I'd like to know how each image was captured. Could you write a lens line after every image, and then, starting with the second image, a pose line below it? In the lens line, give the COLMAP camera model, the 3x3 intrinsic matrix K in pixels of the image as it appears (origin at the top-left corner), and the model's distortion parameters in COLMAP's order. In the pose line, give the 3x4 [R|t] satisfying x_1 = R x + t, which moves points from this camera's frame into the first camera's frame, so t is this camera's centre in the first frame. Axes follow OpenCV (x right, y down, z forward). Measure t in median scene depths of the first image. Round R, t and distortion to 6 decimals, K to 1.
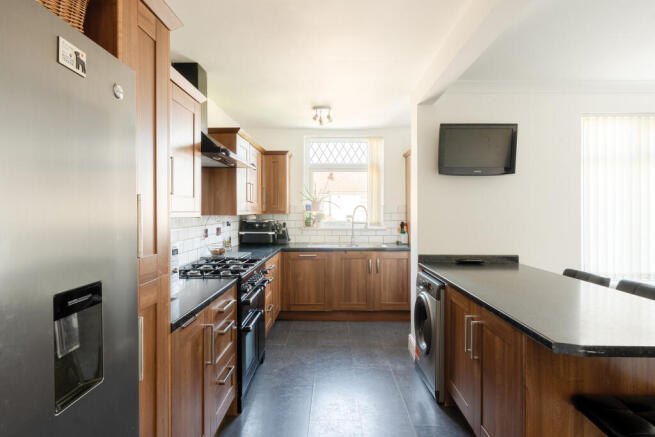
lens RADIAL K [[364.0, 0, 320.4], [0, 364.0, 208.2], [0, 0, 1]] dist [0.001110, 0.002841]
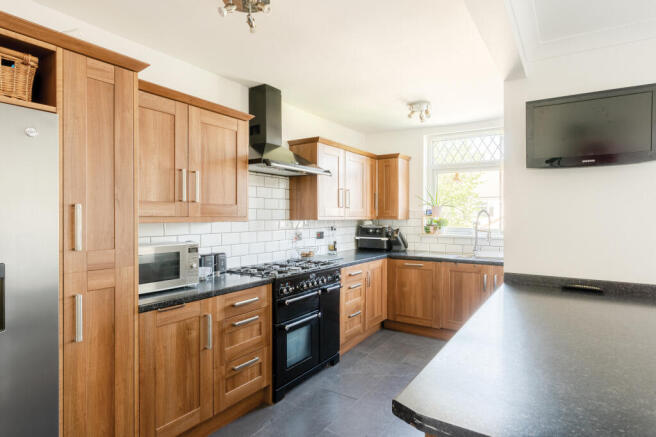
lens RADIAL K [[364.6, 0, 328.3], [0, 364.6, 214.6], [0, 0, 1]] dist [0.001110, 0.002841]
pose [[0.846423, 0.000051, -0.532511, 0.260748], [0.001755, 0.999994, 0.002886, 0.000021], [0.532508, -0.003377, 0.846418, 0.091890]]
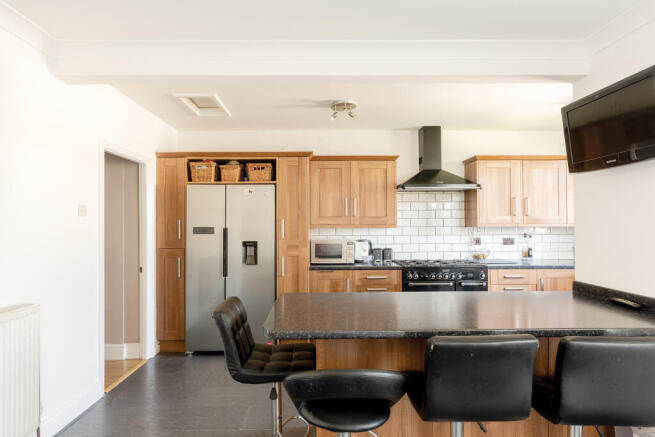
lens RADIAL K [[372.7, 0, 326.8], [0, 372.7, 222.8], [0, 0, 1]] dist [-0.007081, -0.000613]
pose [[0.041561, -0.005111, -0.999123, 0.727975], [0.011605, 0.999922, -0.004632, 0.003059], [0.999069, -0.011403, 0.041617, 0.320702]]
